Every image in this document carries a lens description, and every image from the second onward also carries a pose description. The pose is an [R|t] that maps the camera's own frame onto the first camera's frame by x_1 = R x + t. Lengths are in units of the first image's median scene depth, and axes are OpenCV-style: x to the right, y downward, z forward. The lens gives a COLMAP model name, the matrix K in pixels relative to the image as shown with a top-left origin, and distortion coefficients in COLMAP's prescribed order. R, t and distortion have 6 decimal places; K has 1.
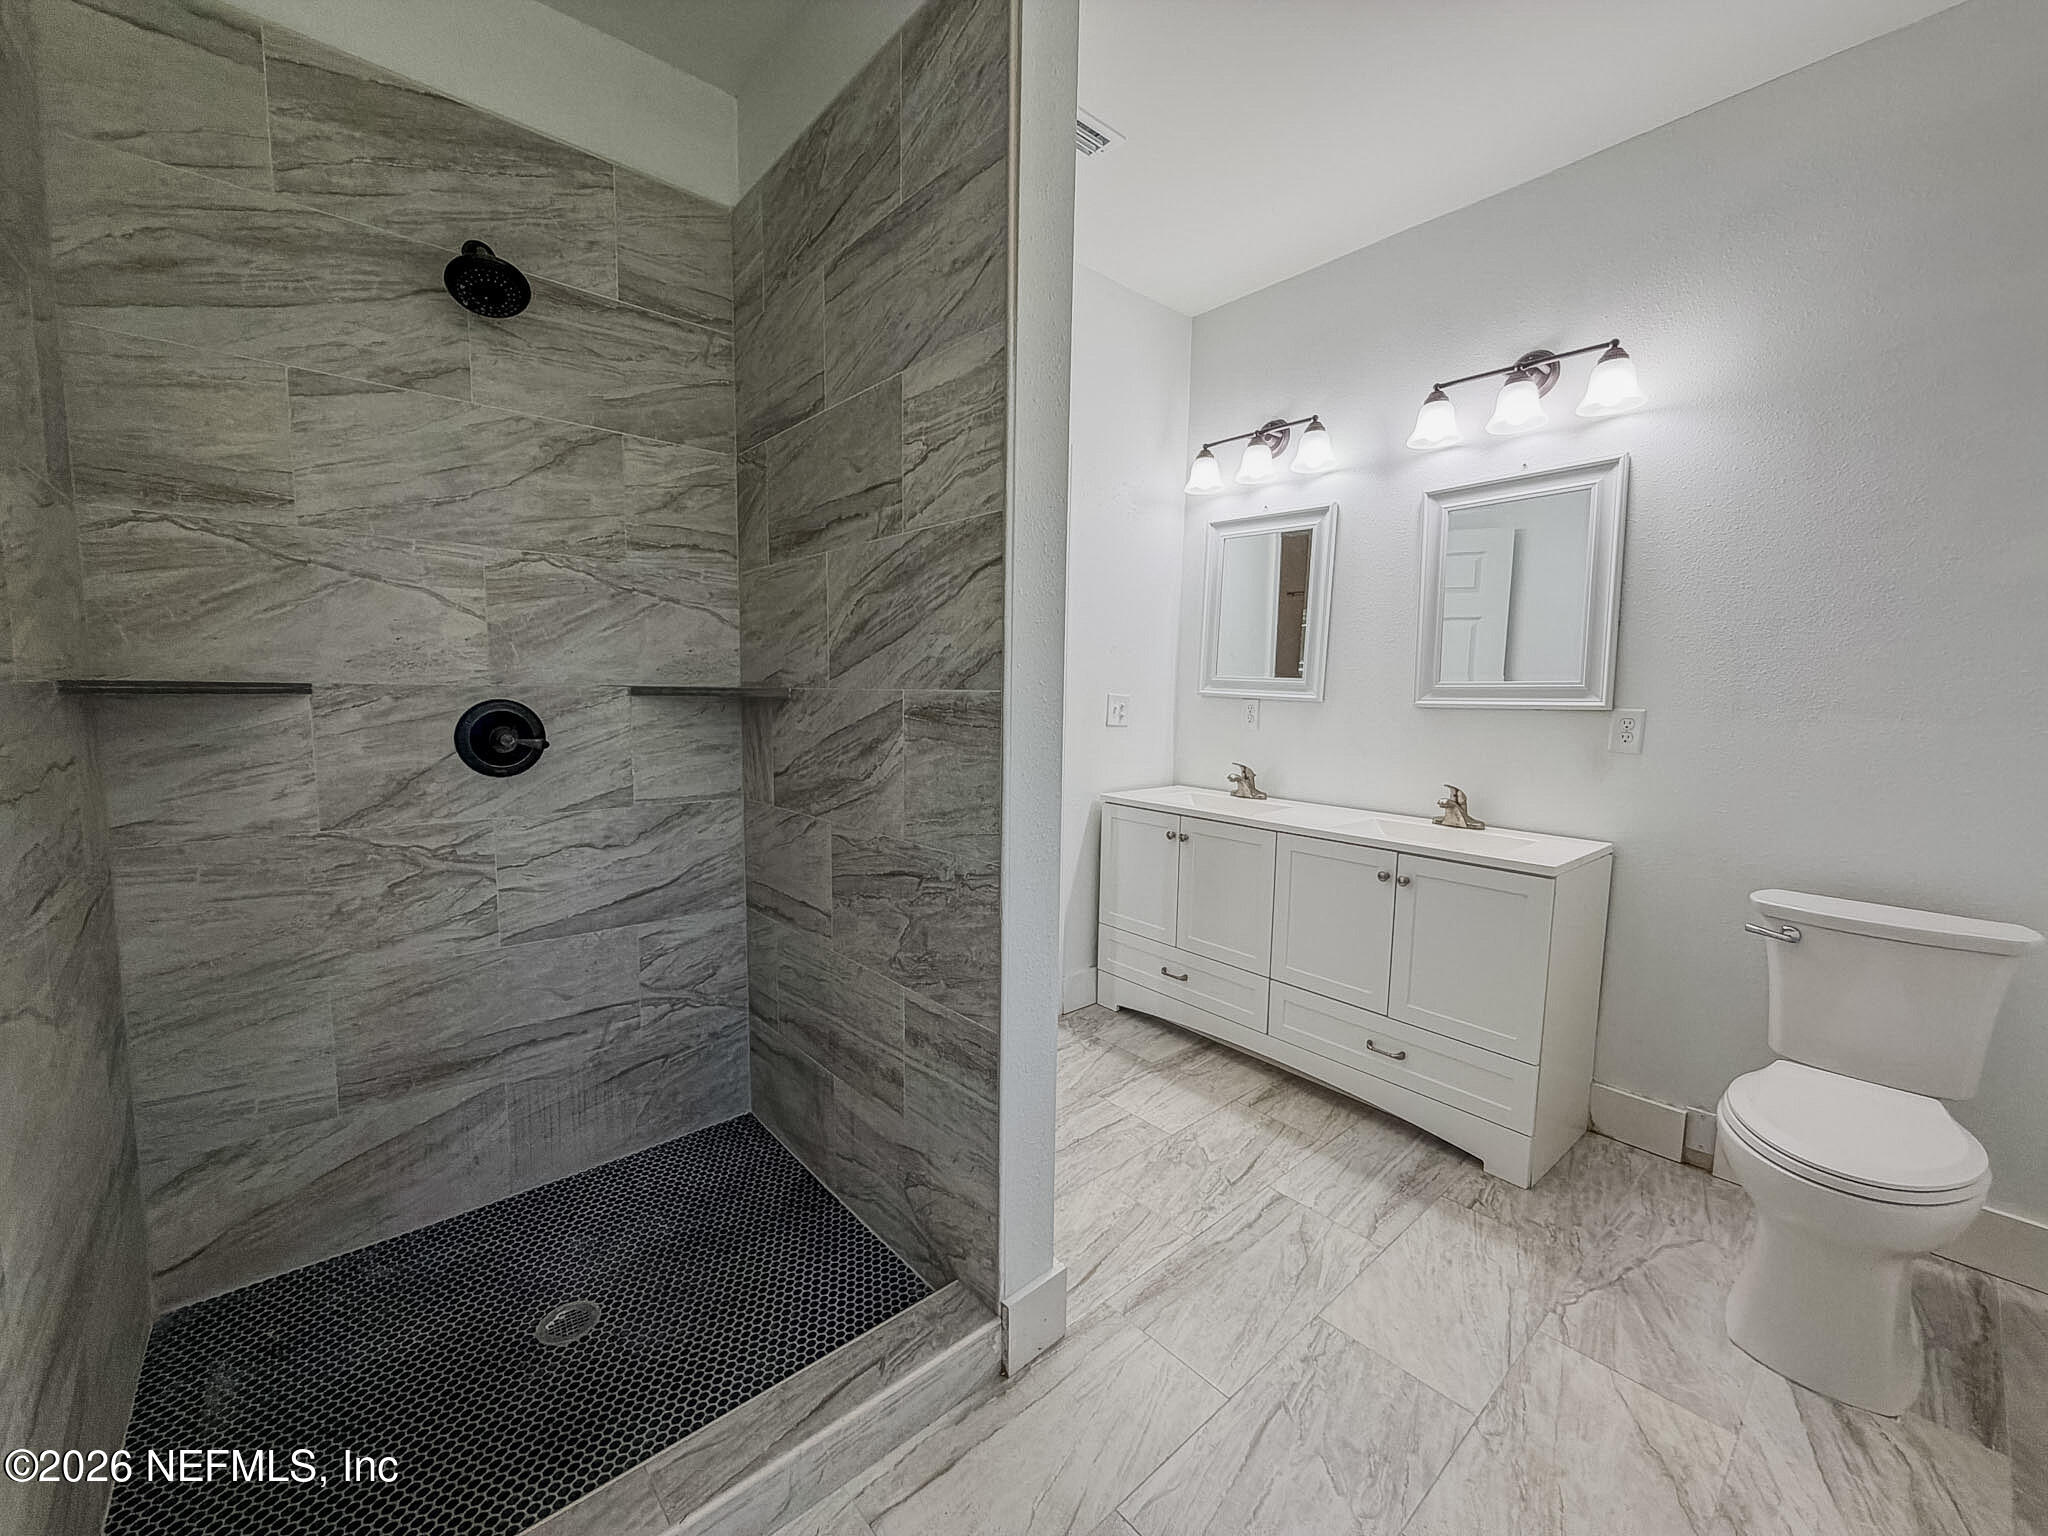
lens RADIAL K [[817.8, 0, 997.8], [0, 817.8, 768.3], [0, 0, 1]] dist [0.000522, -0.000538]
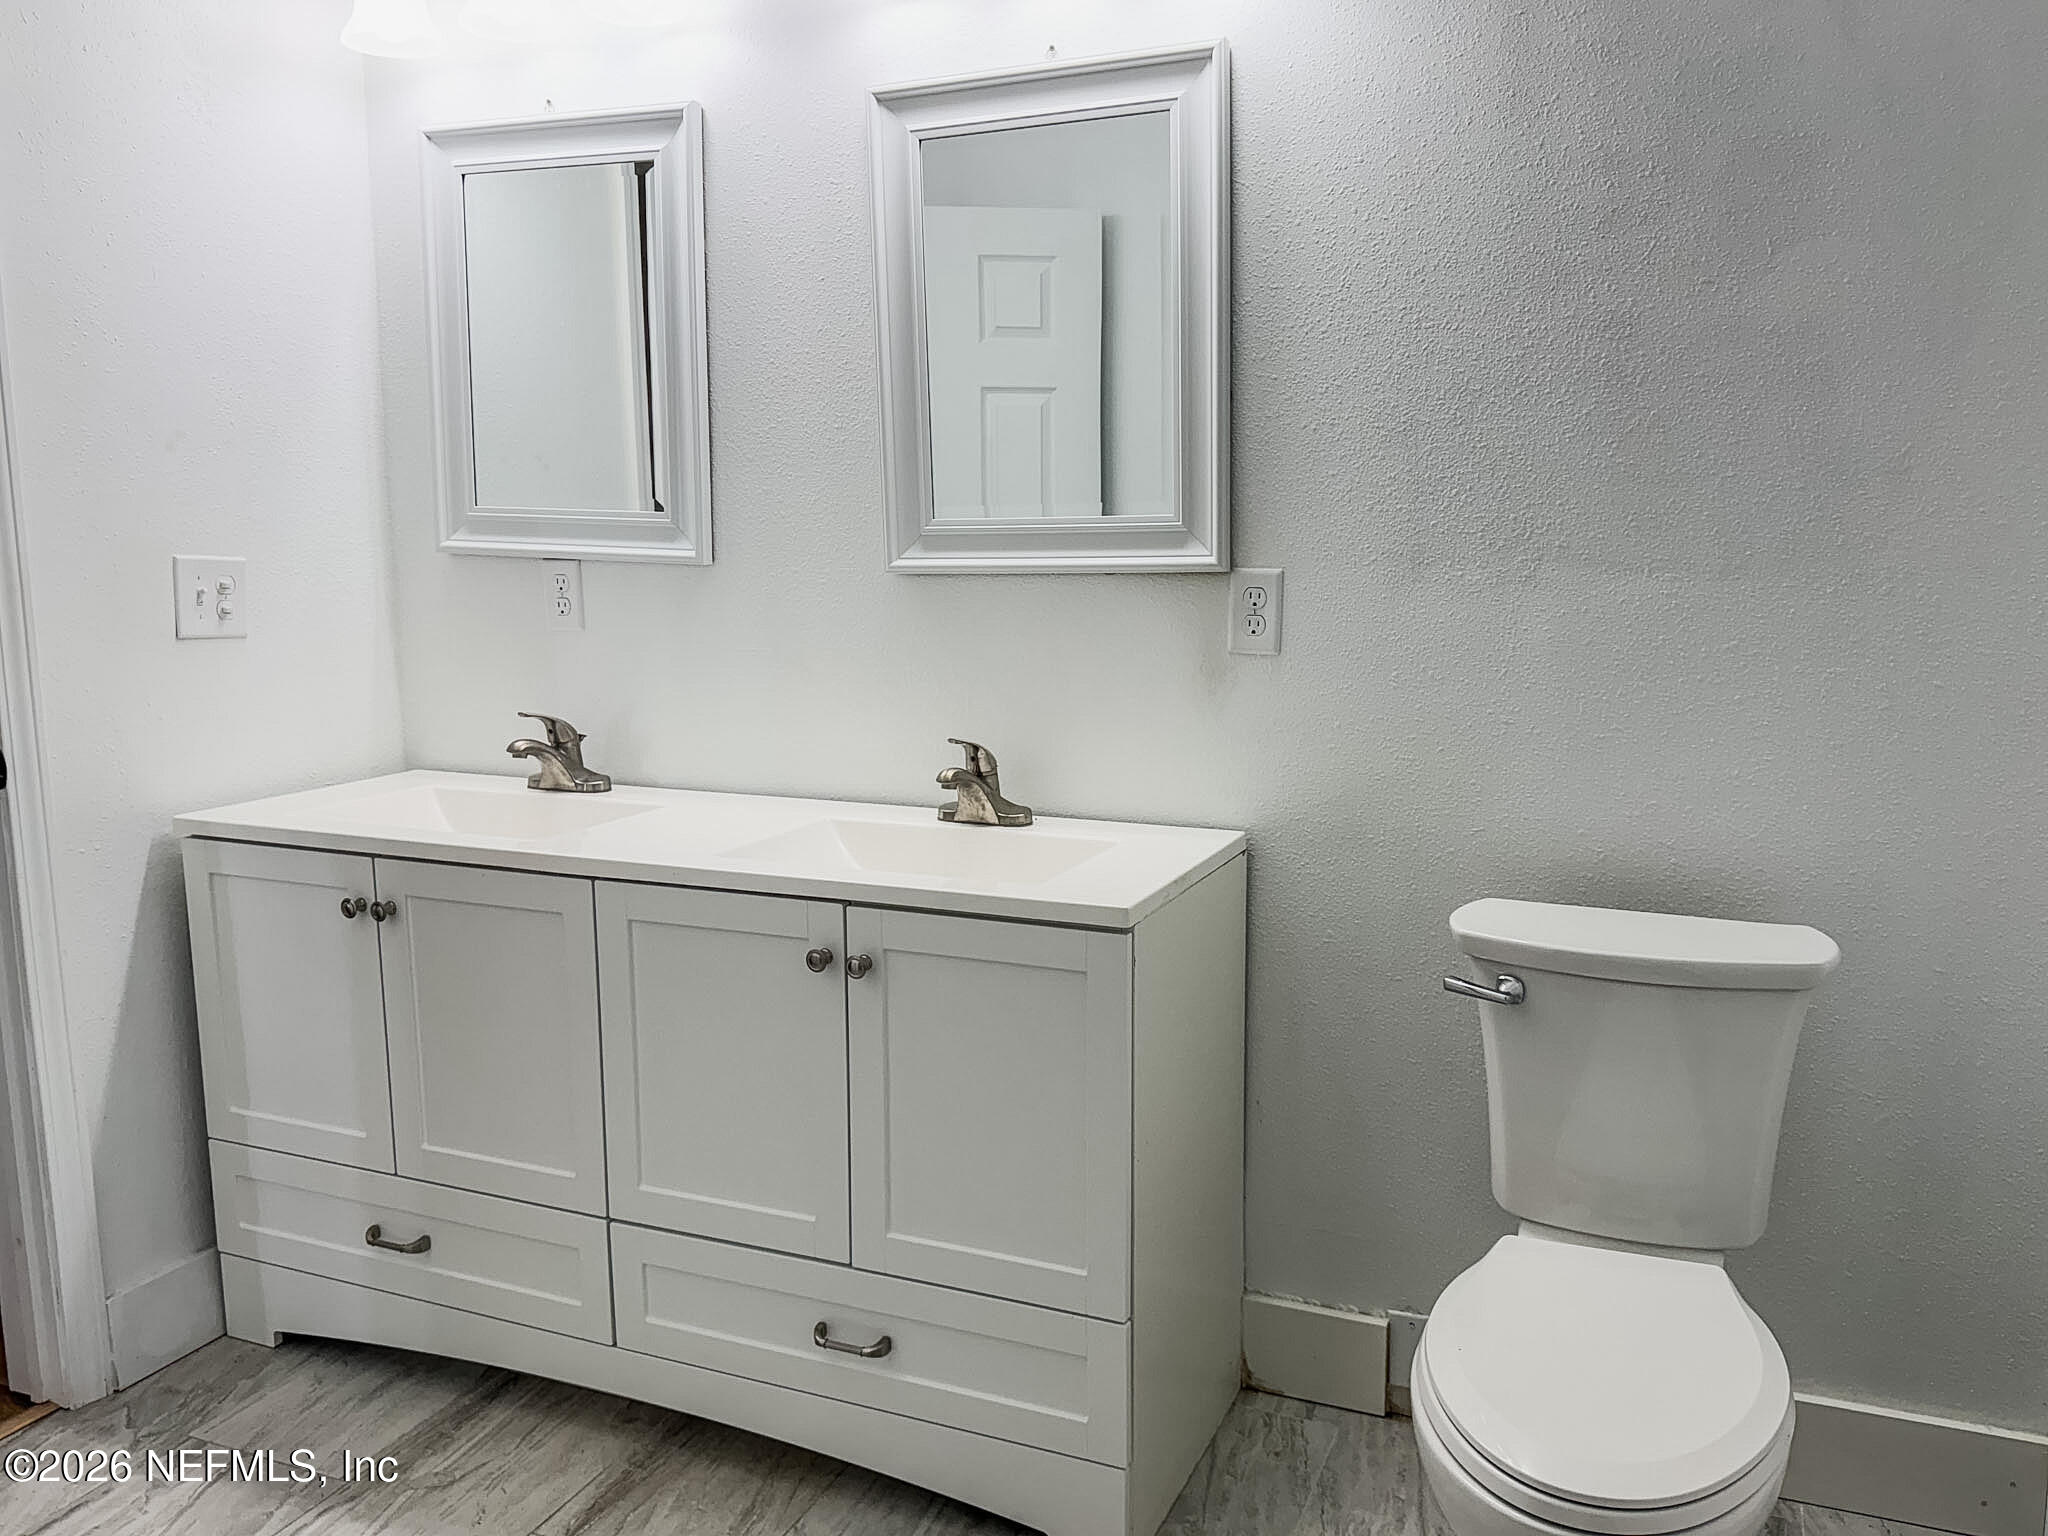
lens RADIAL K [[1630.9, 0, 1024.0], [0, 1630.9, 768.0], [0, 0, 1]] dist [0.129813, -0.298438]
pose [[0.889969, -0.080367, 0.448883, 0.157830], [0.059523, 0.996399, 0.060380, -0.016616], [-0.452119, -0.027017, 0.891548, 0.139488]]
